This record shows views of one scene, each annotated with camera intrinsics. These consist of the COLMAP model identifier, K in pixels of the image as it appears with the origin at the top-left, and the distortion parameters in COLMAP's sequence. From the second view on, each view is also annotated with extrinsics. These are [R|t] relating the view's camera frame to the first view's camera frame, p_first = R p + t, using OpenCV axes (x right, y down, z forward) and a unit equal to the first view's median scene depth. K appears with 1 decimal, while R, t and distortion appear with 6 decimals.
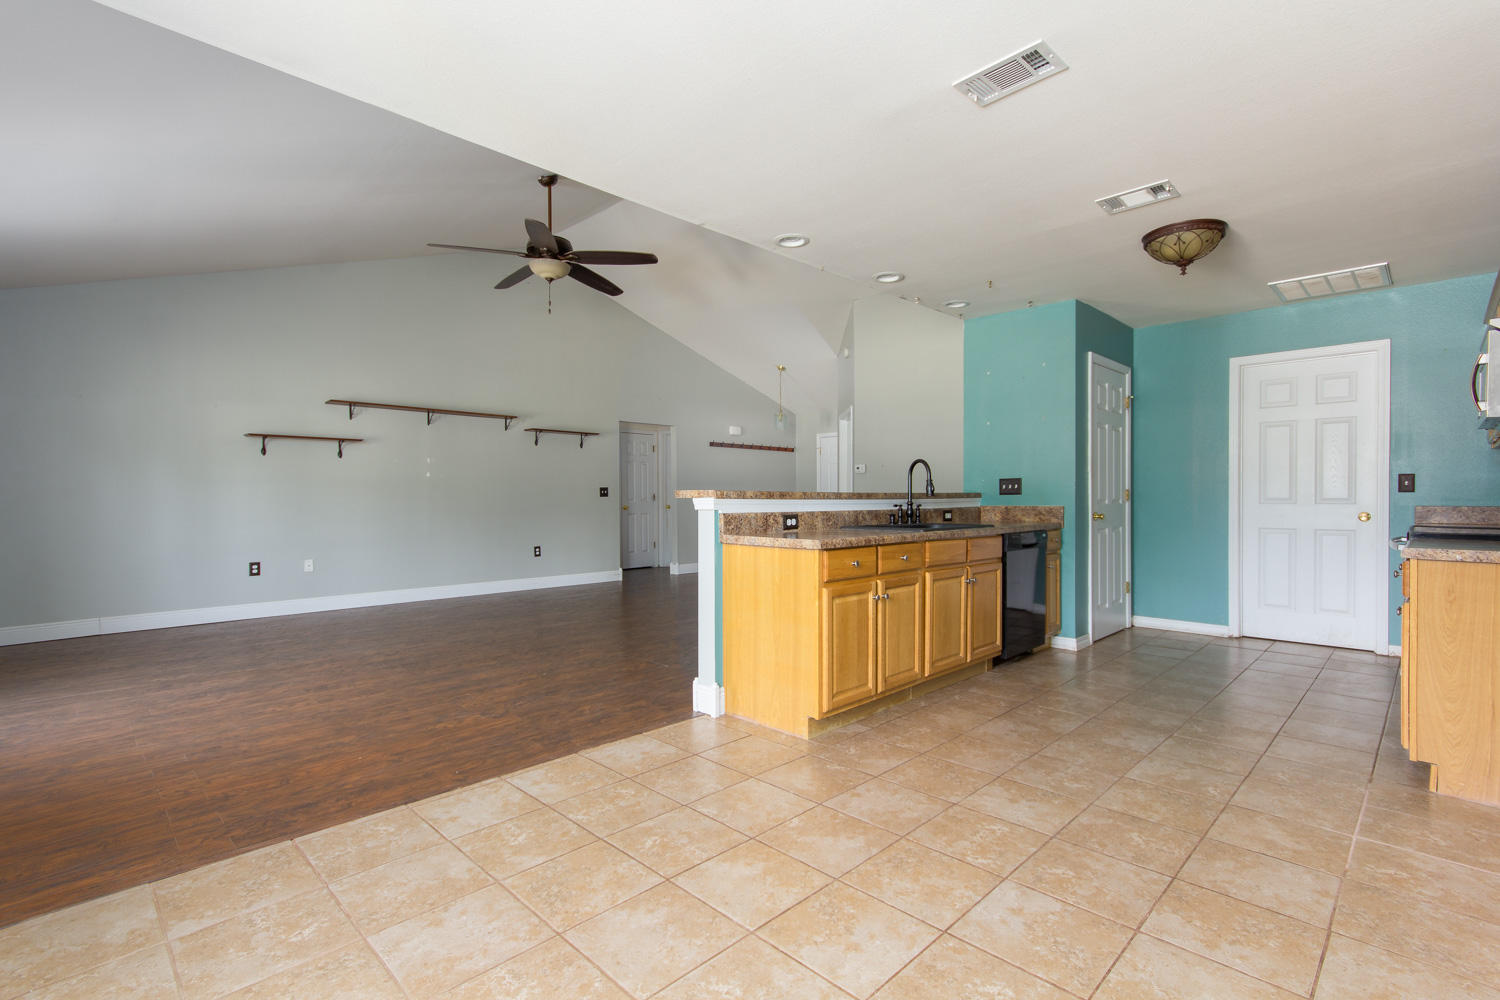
lens RADIAL K [[692.9, 0, 757.0], [0, 692.9, 502.7], [0, 0, 1]] dist [0.006161, 0.001007]
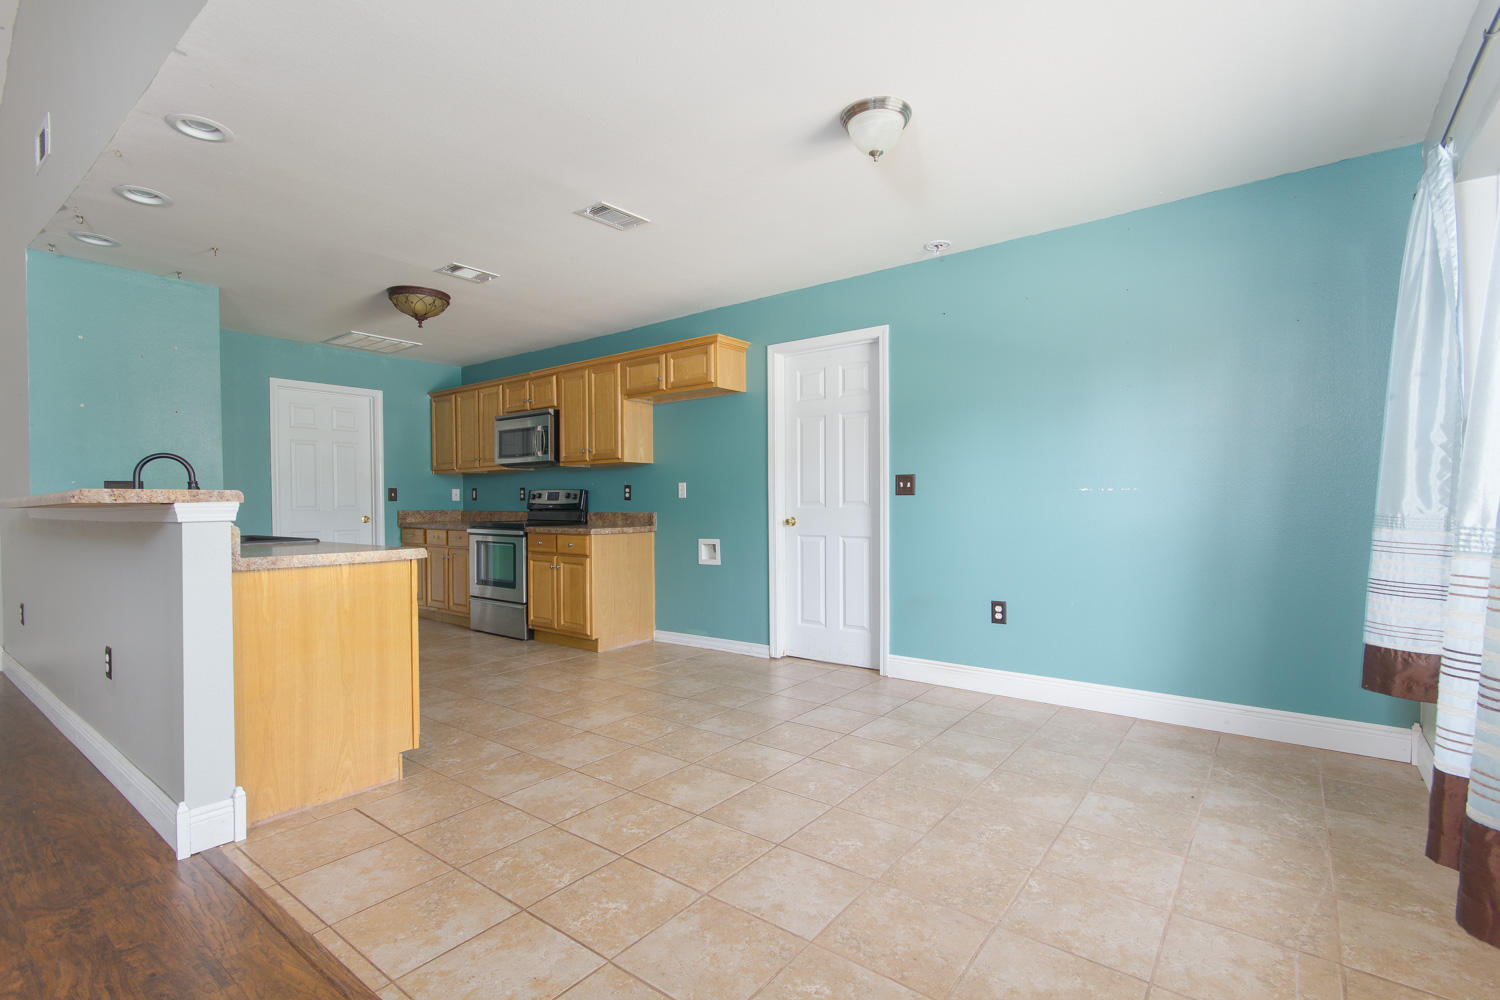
lens RADIAL K [[692.9, 0, 760.4], [0, 692.9, 499.9], [0, 0, 1]] dist [0.006161, 0.001007]
pose [[-0.127129, 0.007531, 0.991858, -1.009224], [0.014333, 0.999881, -0.005755, 0.002817], [-0.991783, 0.013484, -0.127221, 0.780644]]
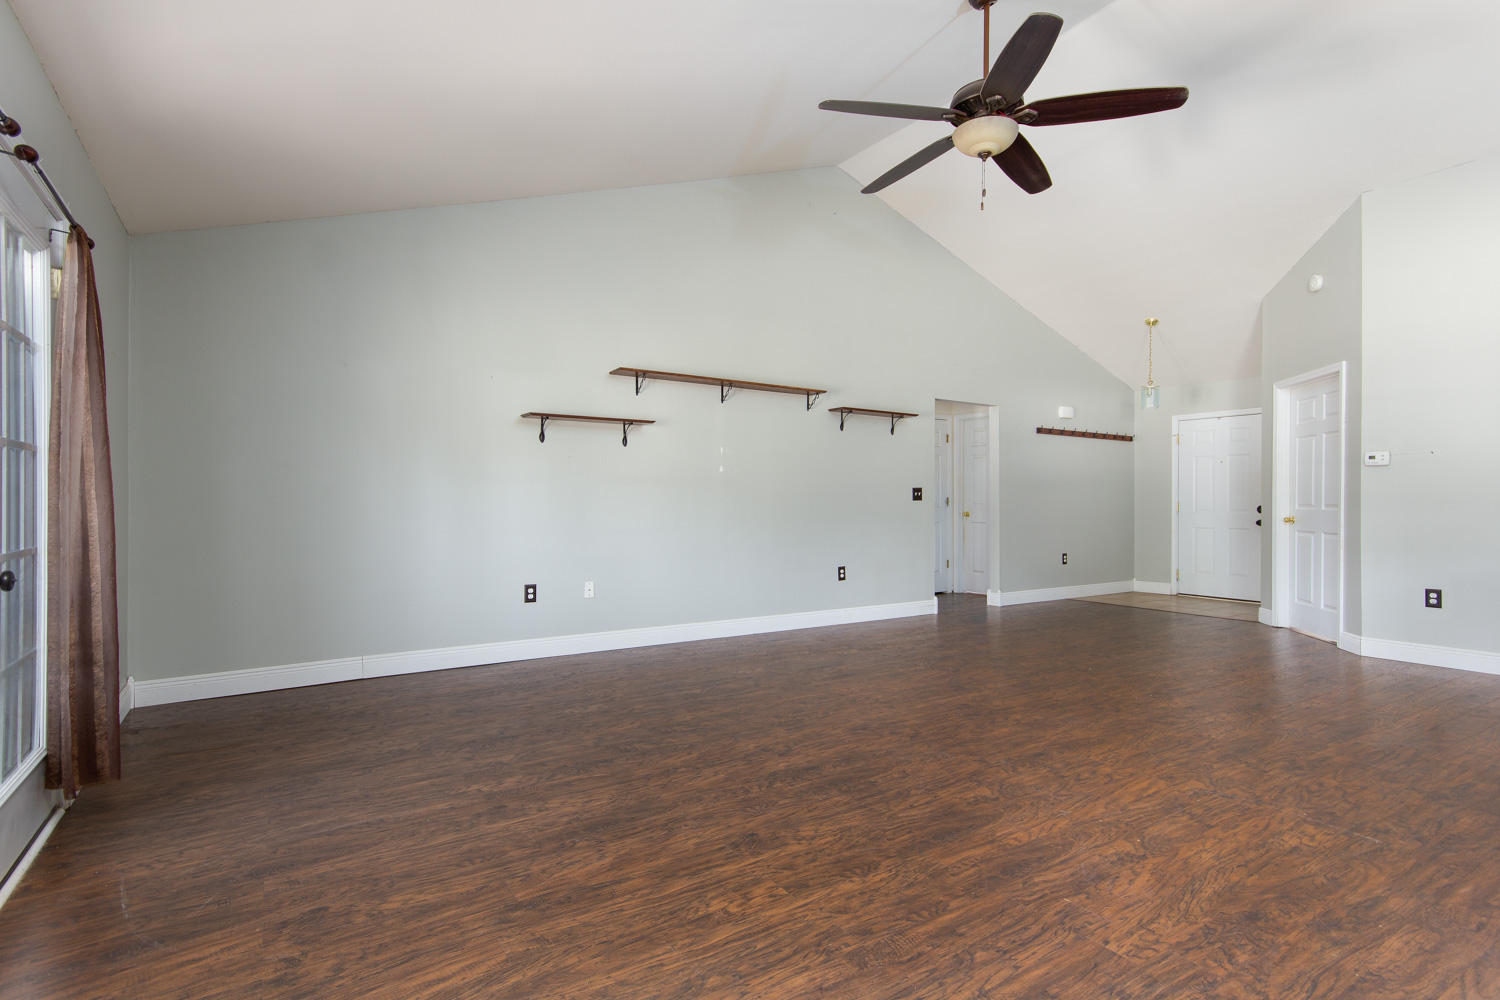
lens RADIAL K [[692.9, 0, 716.8], [0, 692.9, 501.9], [0, 0, 1]] dist [0.006161, 0.001007]
pose [[0.977988, 0.006844, -0.208550, -0.321160], [-0.008503, 0.999939, -0.007059, -0.000020], [0.208489, 0.008677, 0.977986, 0.267437]]
